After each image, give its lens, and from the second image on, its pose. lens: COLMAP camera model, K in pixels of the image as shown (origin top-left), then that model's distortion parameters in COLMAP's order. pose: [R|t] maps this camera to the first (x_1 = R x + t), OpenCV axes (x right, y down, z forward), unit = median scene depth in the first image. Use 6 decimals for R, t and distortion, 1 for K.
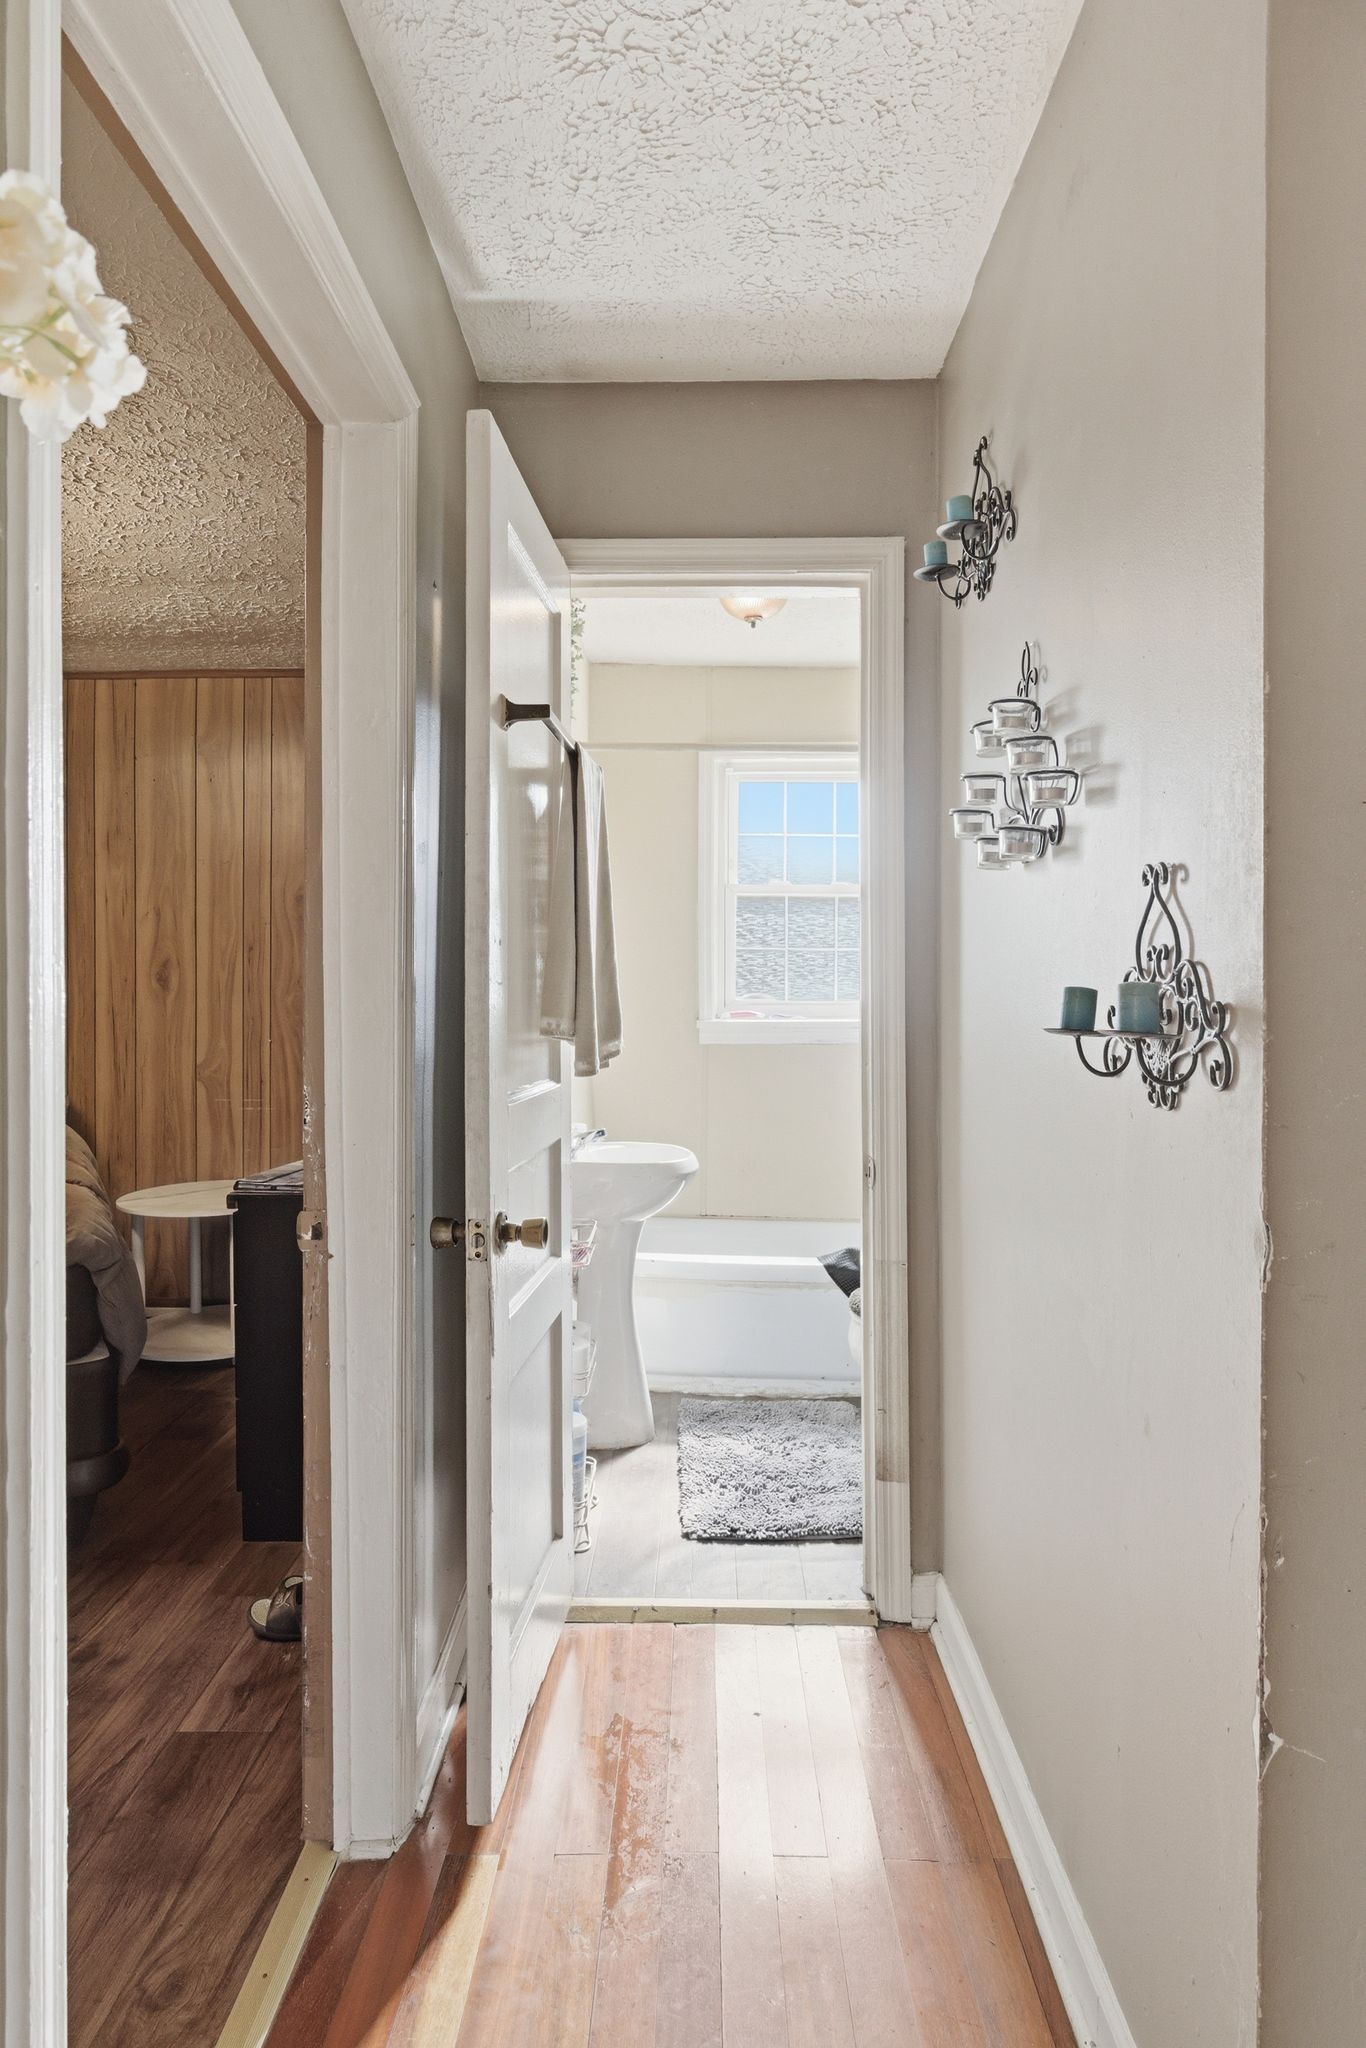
lens RADIAL K [[976.8, 0, 682.8], [0, 976.8, 989.4], [0, 0, 1]] dist [0.001305, 0.000045]
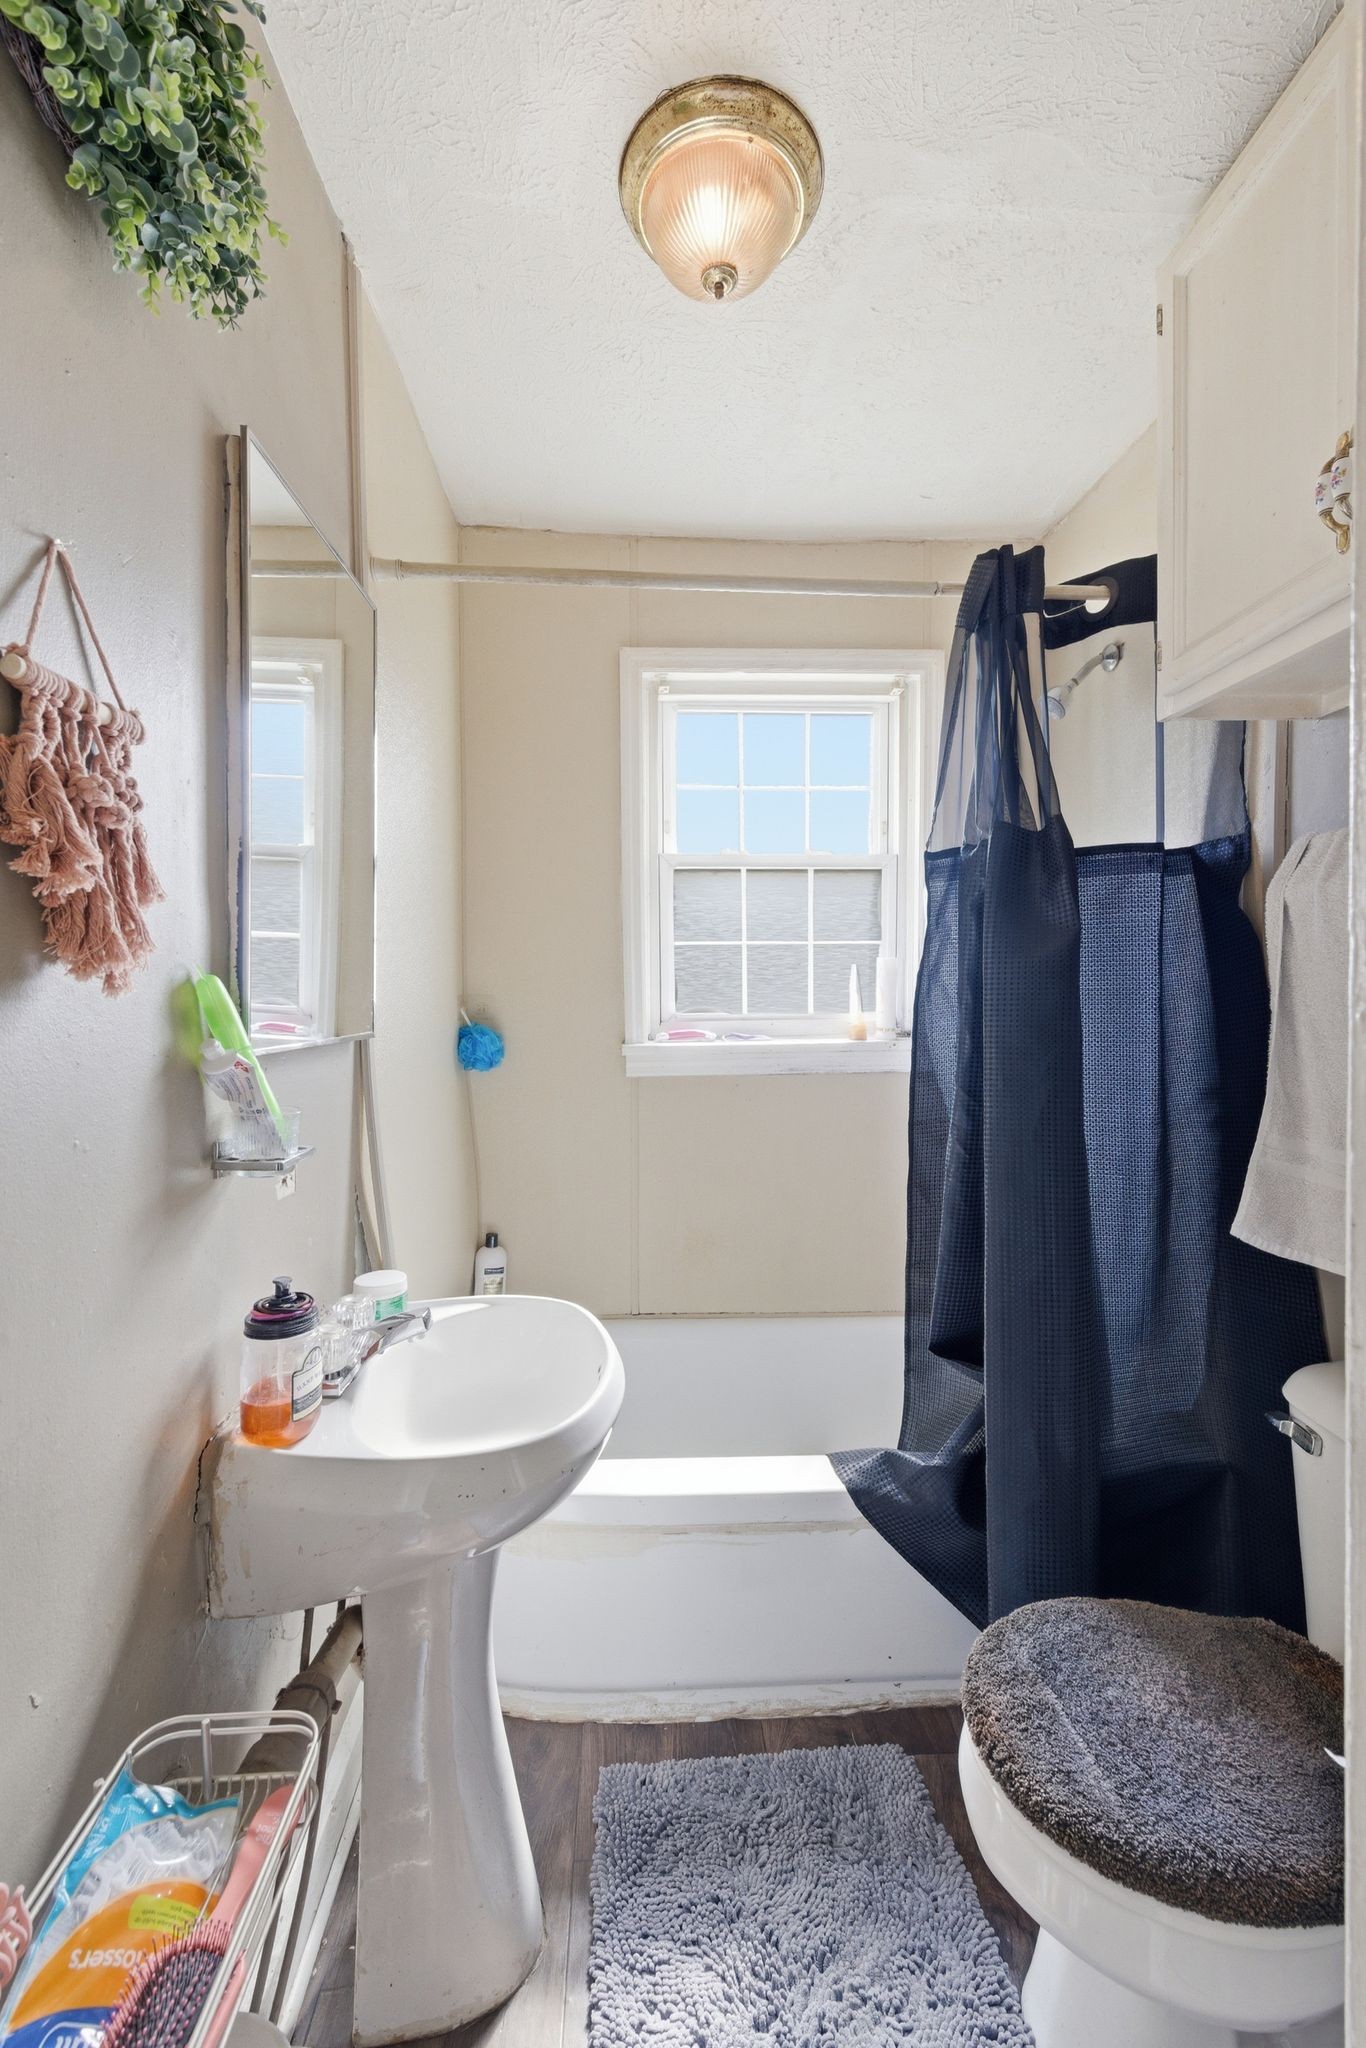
lens RADIAL K [[976.8, 0, 682.8], [0, 976.8, 989.4], [0, 0, 1]] dist [0.001305, 0.000045]
pose [[0.997204, -0.013254, 0.073539, 0.007309], [0.013520, 0.999904, -0.003127, -0.006419], [-0.073491, 0.004113, 0.997287, 0.319768]]
